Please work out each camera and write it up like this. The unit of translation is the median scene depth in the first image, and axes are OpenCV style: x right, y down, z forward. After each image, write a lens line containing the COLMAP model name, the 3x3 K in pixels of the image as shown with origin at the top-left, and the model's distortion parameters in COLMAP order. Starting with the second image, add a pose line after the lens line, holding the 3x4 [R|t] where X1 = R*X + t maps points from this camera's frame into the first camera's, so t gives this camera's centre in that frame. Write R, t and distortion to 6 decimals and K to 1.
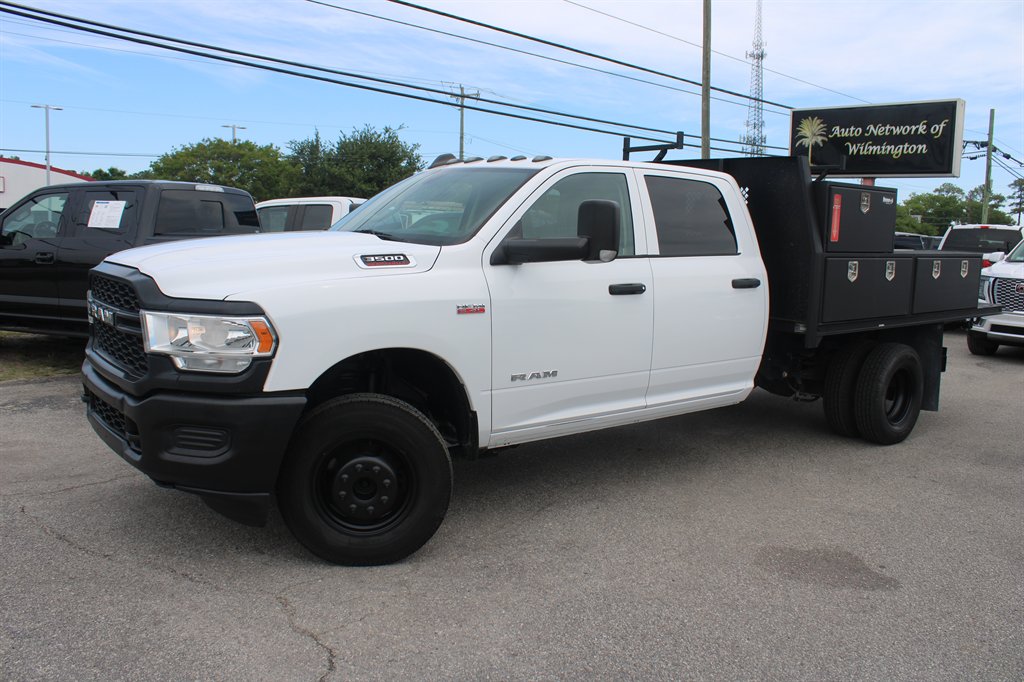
lens RADIAL K [[847.6, 0, 514.6], [0, 847.6, 323.3], [0, 0, 1]] dist [-0.175641, 0.168345]
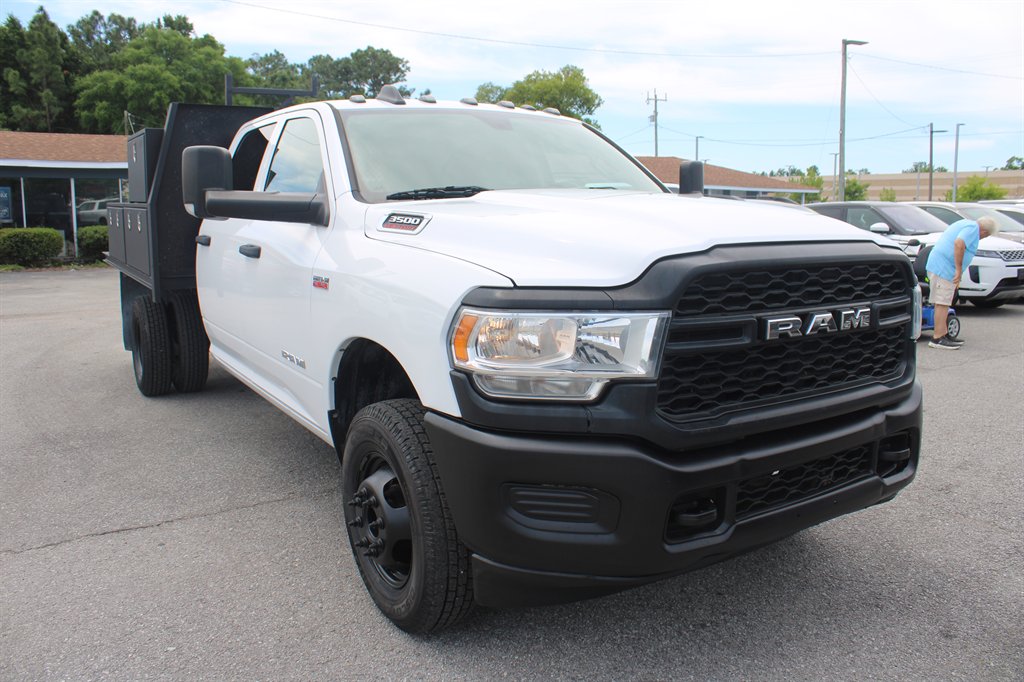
lens RADIAL K [[847.6, 0, 514.6], [0, 847.6, 323.3], [0, 0, 1]] dist [-0.175641, 0.168345]
pose [[0.099065, -0.168910, 0.980640, -1.157849], [0.119052, 0.980421, 0.156845, -0.139449], [-0.987934, 0.101209, 0.117234, 1.170232]]
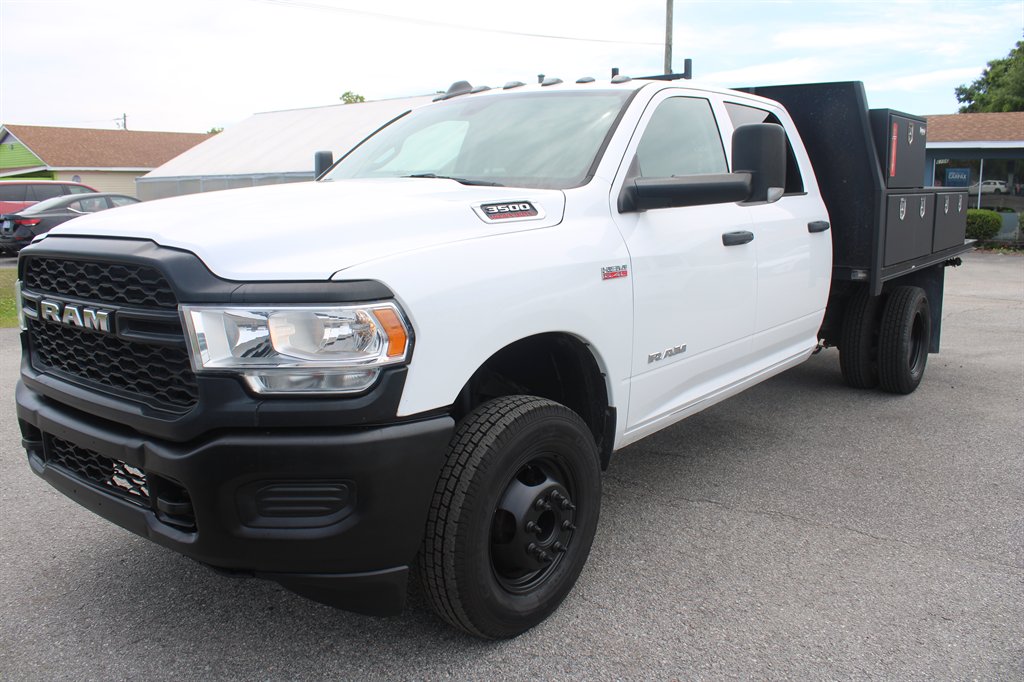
lens RADIAL K [[847.6, 0, 514.6], [0, 847.6, 323.3], [0, 0, 1]] dist [-0.175641, 0.168345]
pose [[0.972380, -0.072858, 0.221740, -0.314521], [0.062649, 0.996641, 0.052741, -0.017435], [-0.224838, -0.037393, 0.973678, 0.304950]]
